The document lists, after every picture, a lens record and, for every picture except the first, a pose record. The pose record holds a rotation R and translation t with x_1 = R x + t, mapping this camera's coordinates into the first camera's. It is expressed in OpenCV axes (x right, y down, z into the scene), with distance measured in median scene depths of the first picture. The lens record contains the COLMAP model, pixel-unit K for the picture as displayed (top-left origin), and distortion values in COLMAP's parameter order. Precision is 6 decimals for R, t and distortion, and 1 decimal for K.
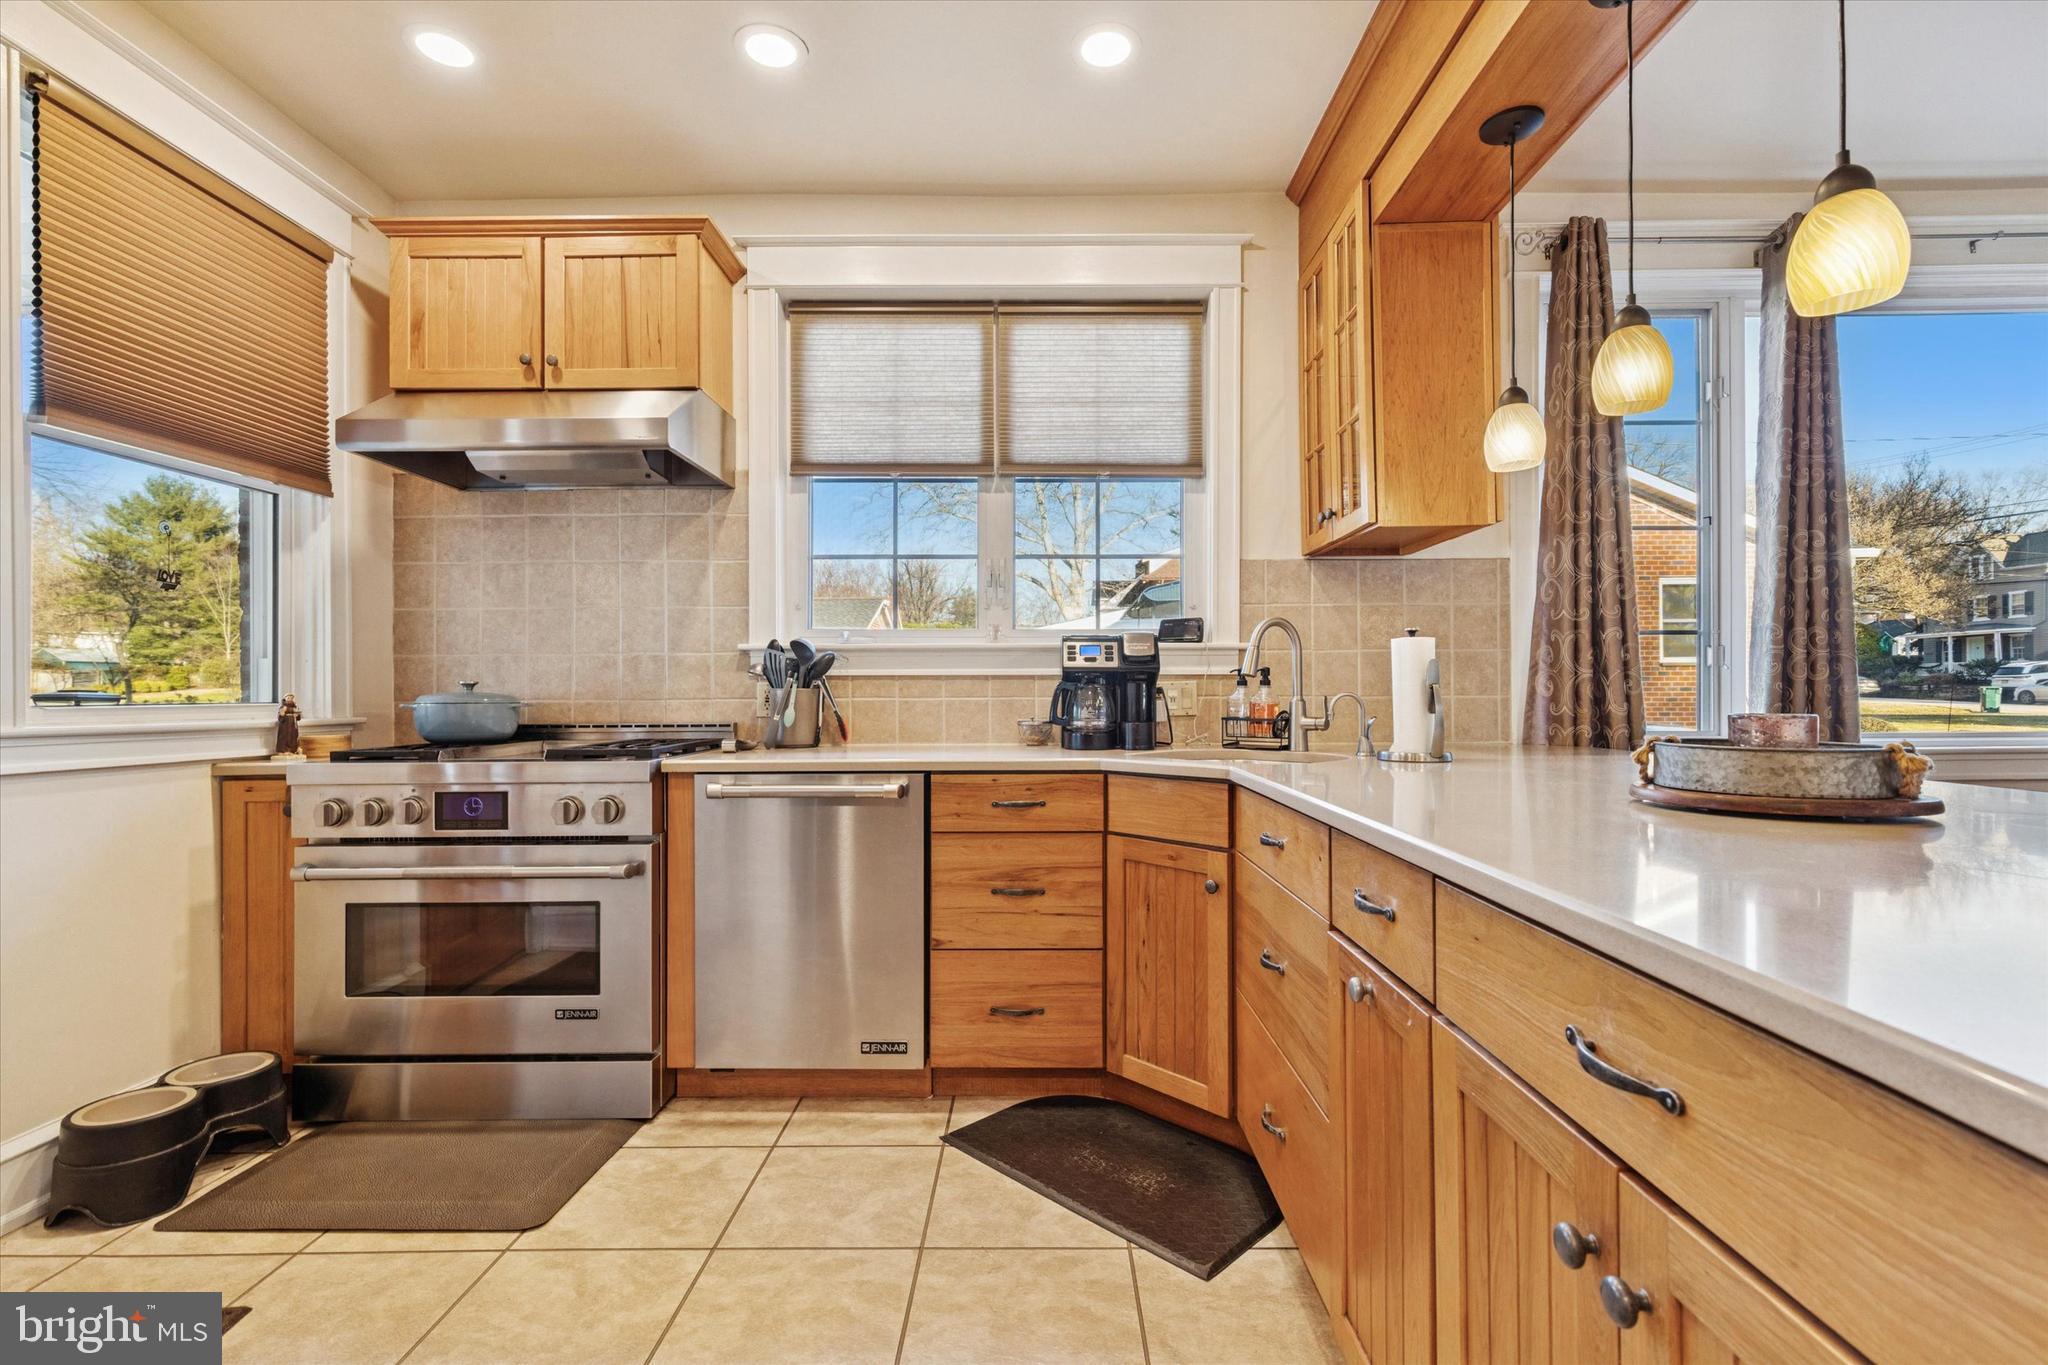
lens RADIAL K [[954.5, 0, 1029.4], [0, 954.5, 675.7], [0, 0, 1]] dist [0.003335, 0.000227]
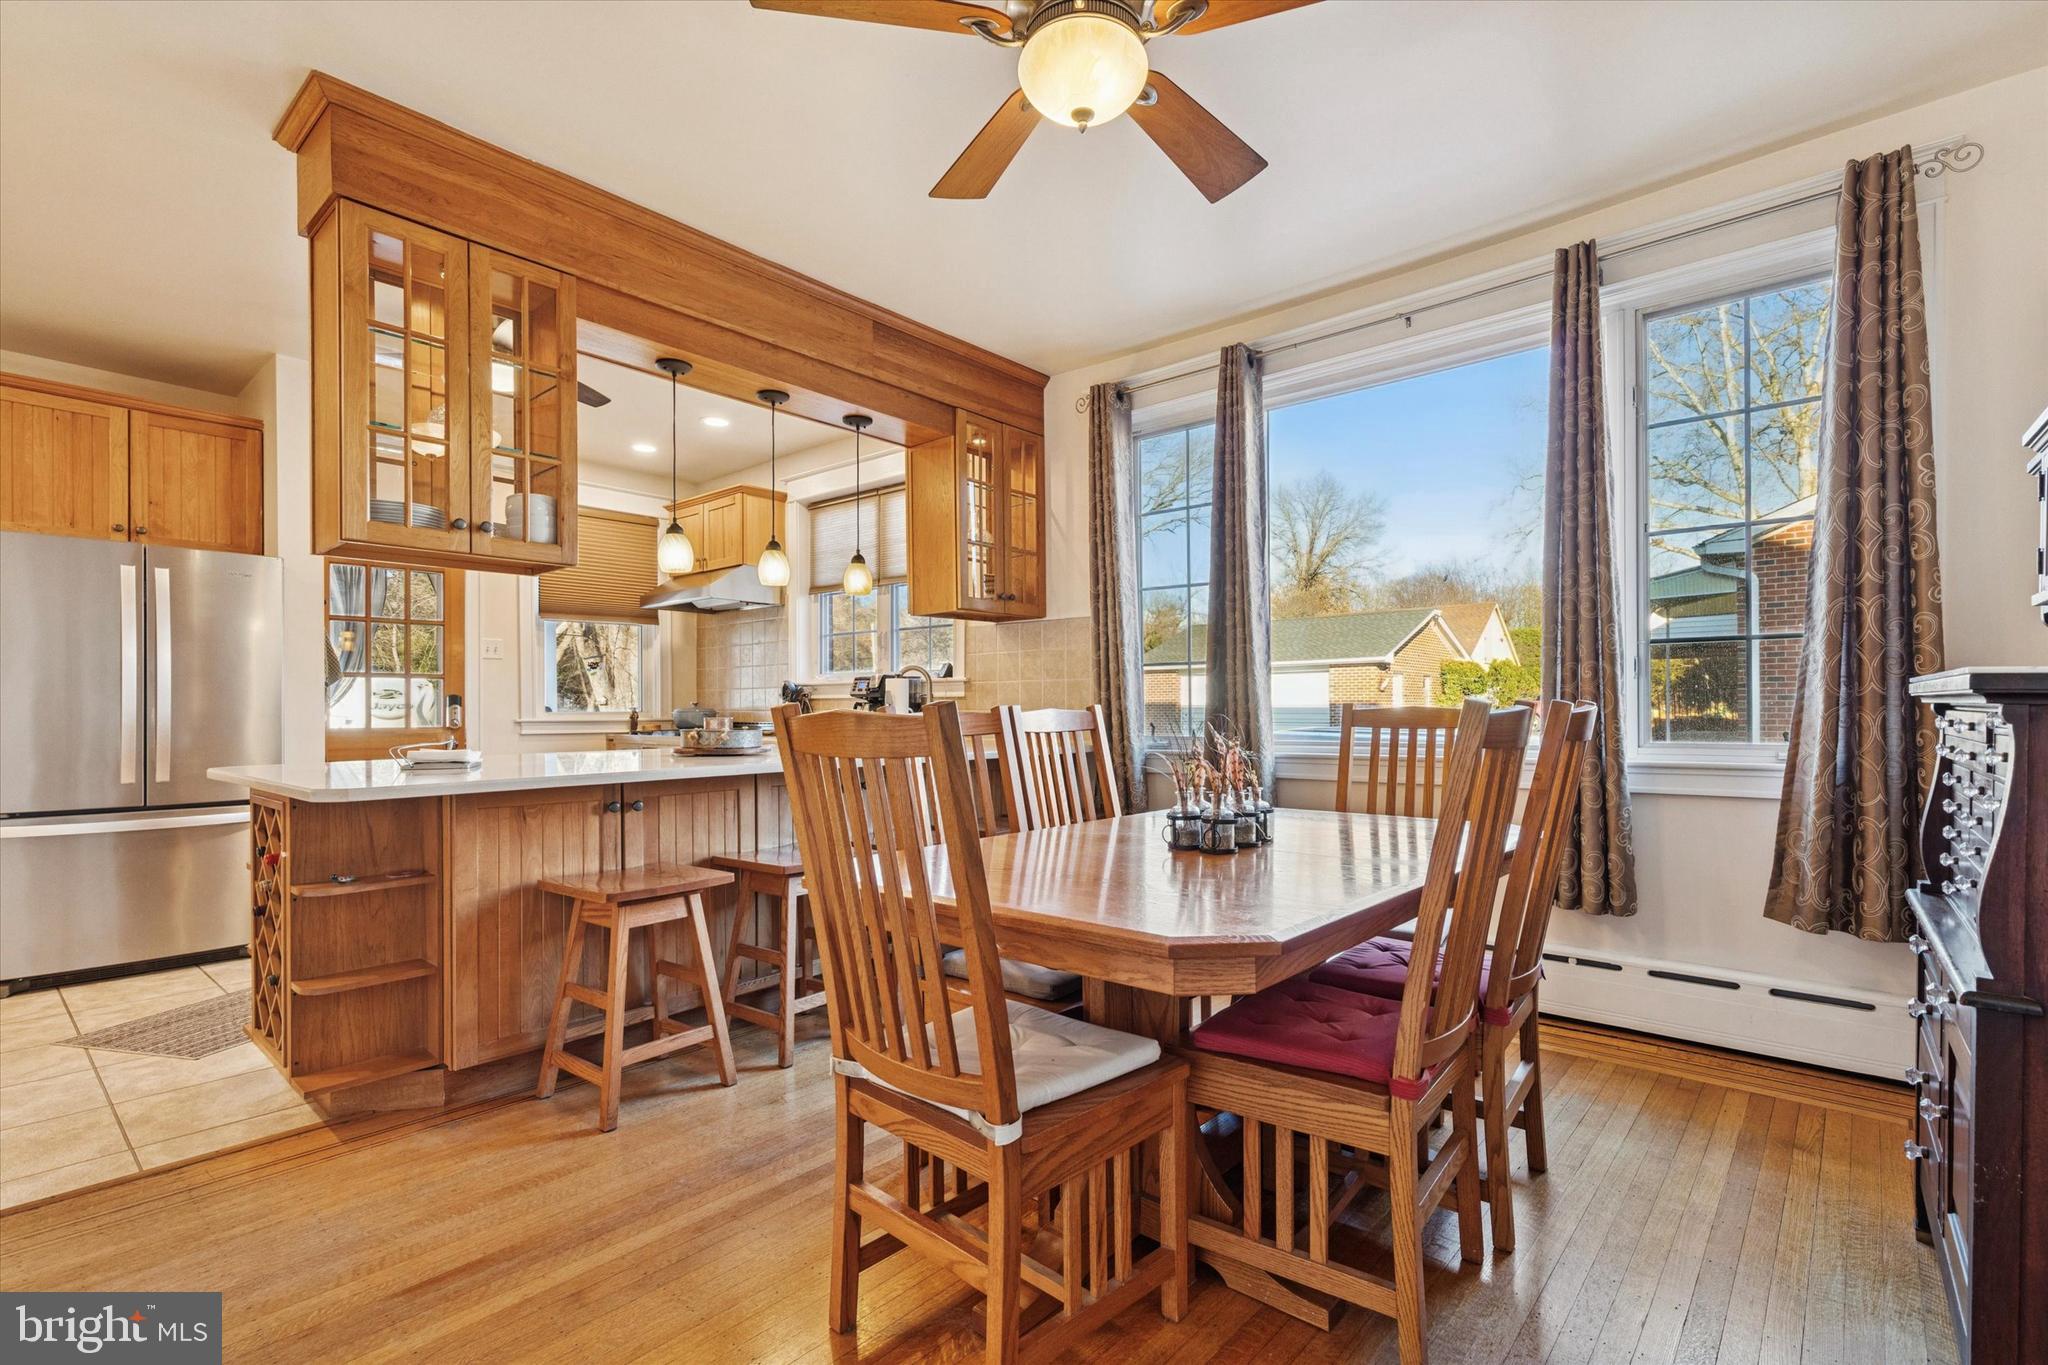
lens RADIAL K [[954.5, 0, 1021.9], [0, 954.5, 701.1], [0, 0, 1]] dist [0.003335, 0.000227]
pose [[0.750345, -0.002877, -0.661041, 1.426632], [0.003682, 0.999993, -0.000173, 0.007343], [0.661037, -0.002304, 0.750350, -0.173524]]
